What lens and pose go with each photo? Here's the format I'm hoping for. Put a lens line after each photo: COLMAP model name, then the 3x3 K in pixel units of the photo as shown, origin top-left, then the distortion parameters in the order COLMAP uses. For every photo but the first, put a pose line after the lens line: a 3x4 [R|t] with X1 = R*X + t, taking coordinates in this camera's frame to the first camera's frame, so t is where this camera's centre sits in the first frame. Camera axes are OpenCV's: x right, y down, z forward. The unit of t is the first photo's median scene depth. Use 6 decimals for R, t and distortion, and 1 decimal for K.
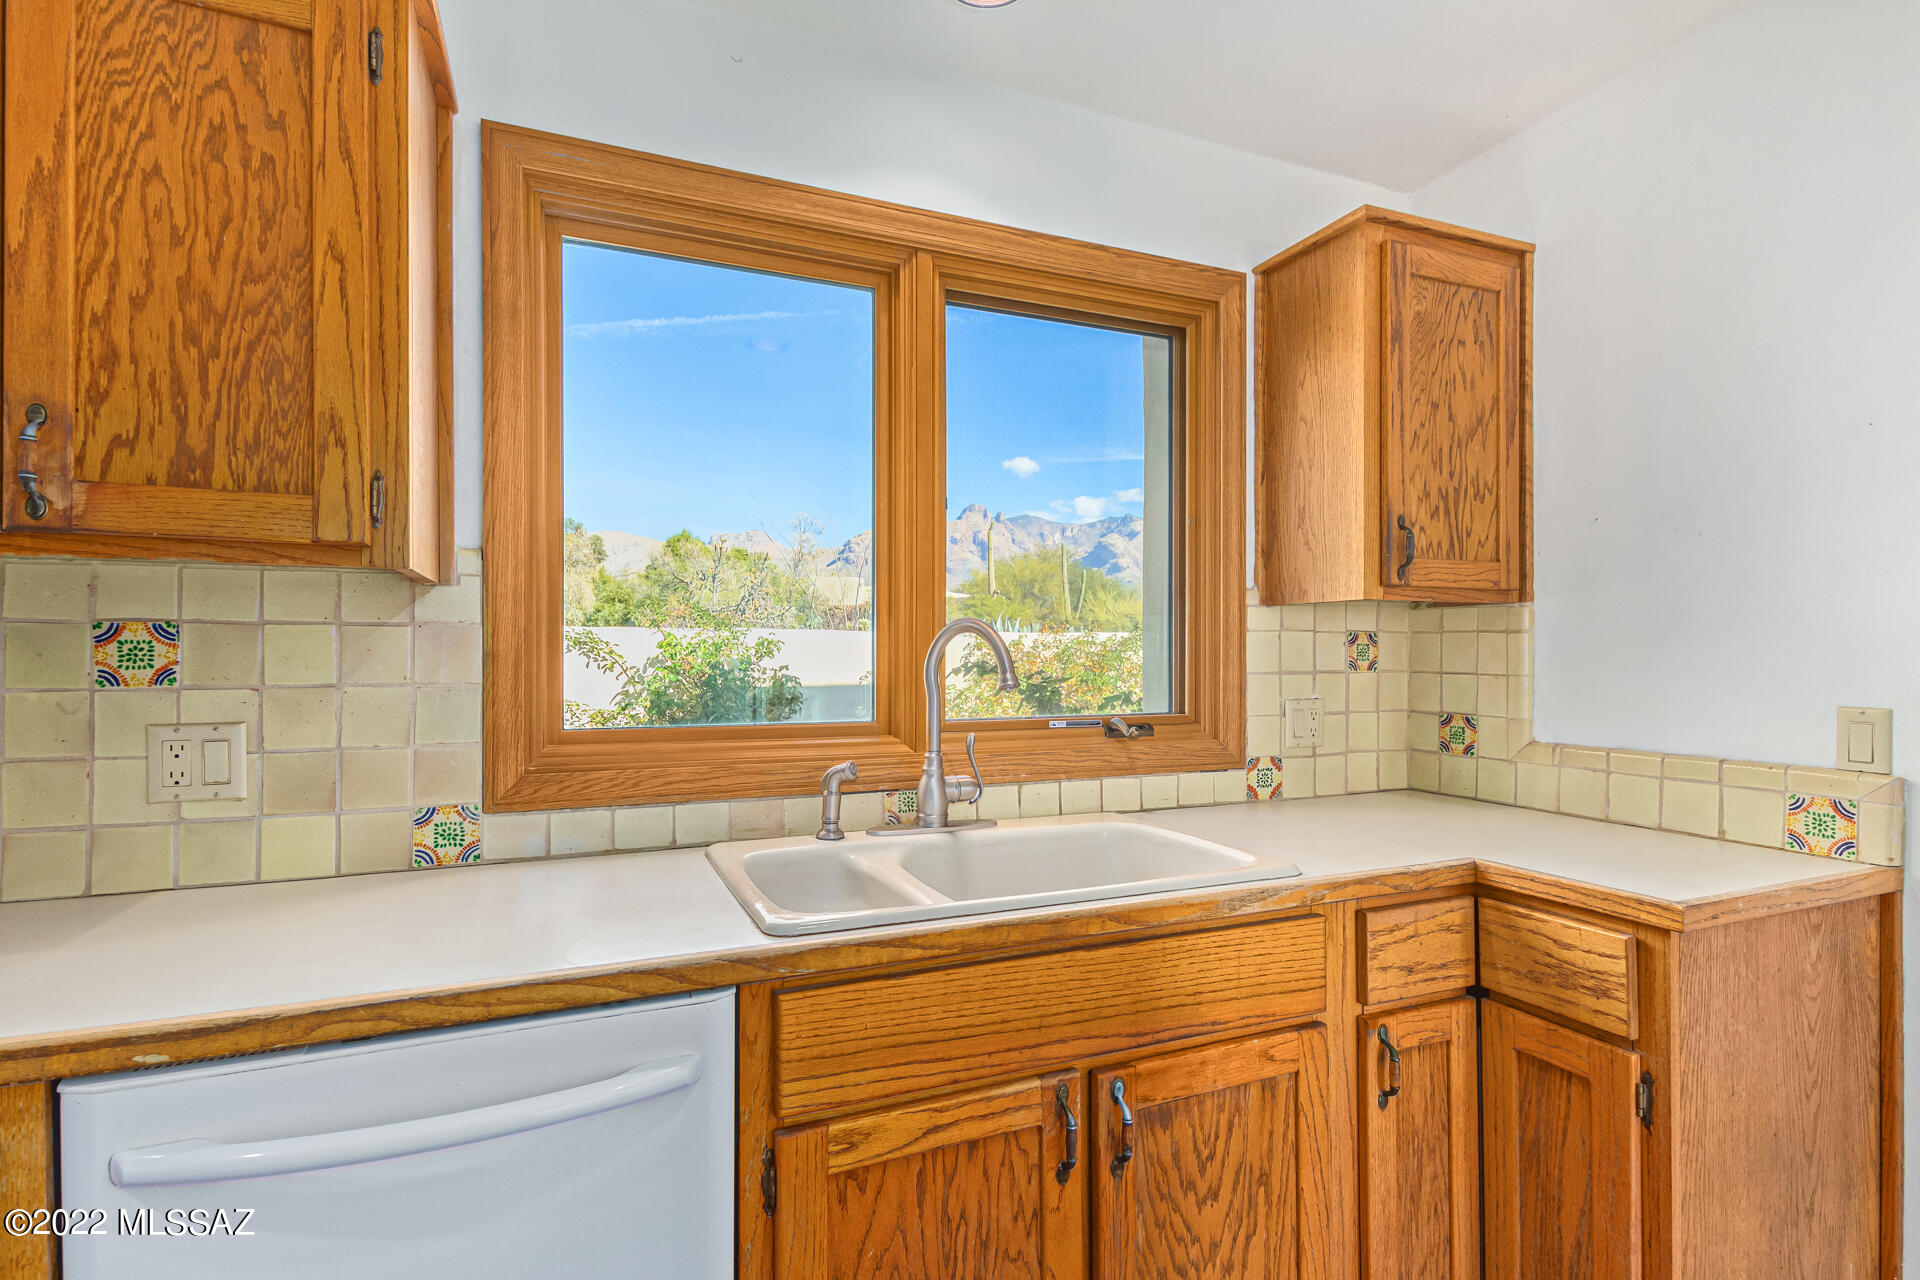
lens RADIAL K [[920.4, 0, 966.7], [0, 920.4, 646.4], [0, 0, 1]] dist [0.011694, -0.000785]
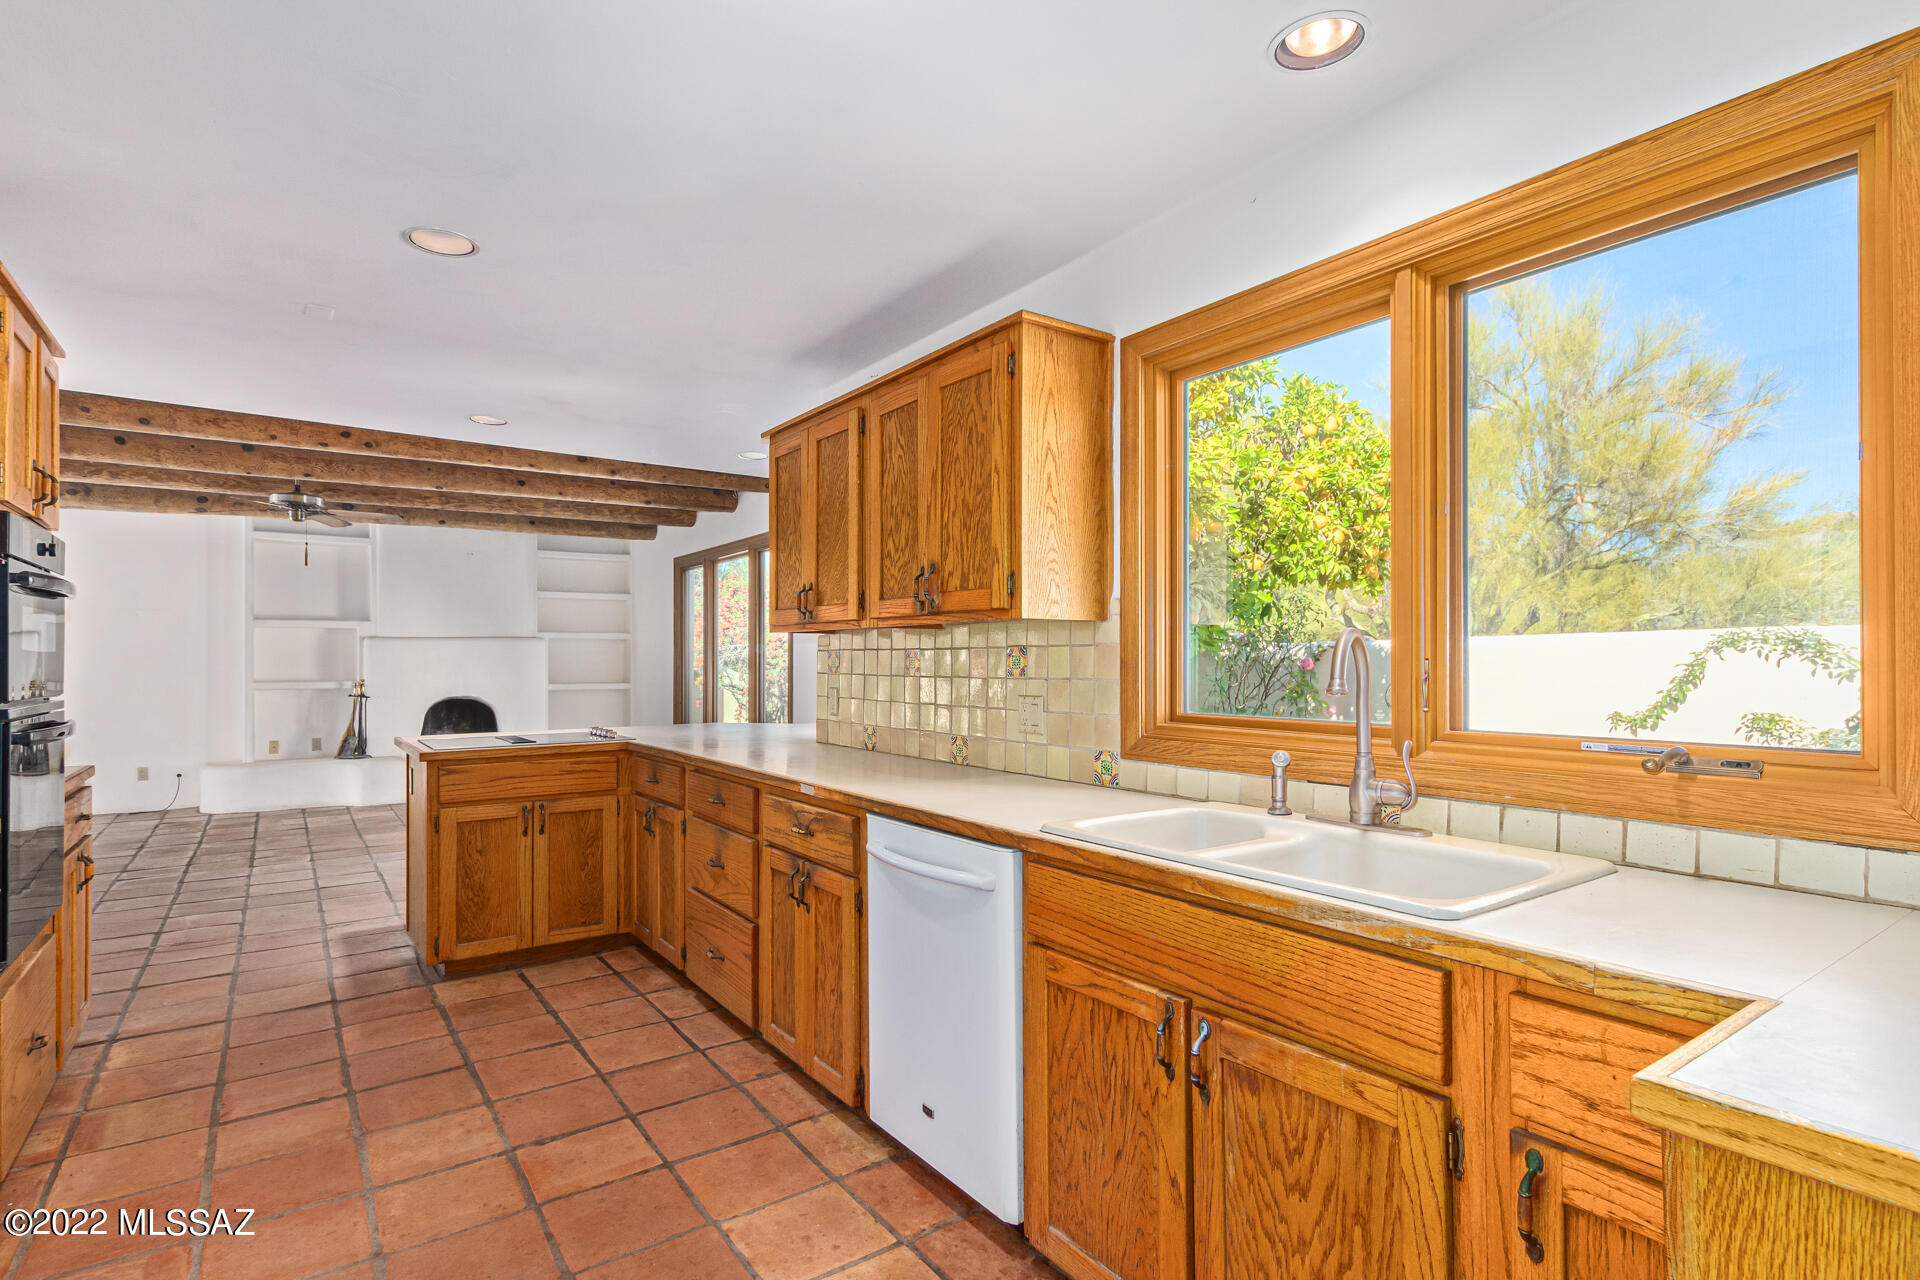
lens RADIAL K [[920.4, 0, 966.7], [0, 920.4, 646.4], [0, 0, 1]] dist [0.011694, -0.000785]
pose [[0.233058, -0.016177, -0.972328, 1.173610], [0.010424, 0.999846, -0.014137, 0.001092], [0.972407, -0.006841, 0.233190, 0.400761]]
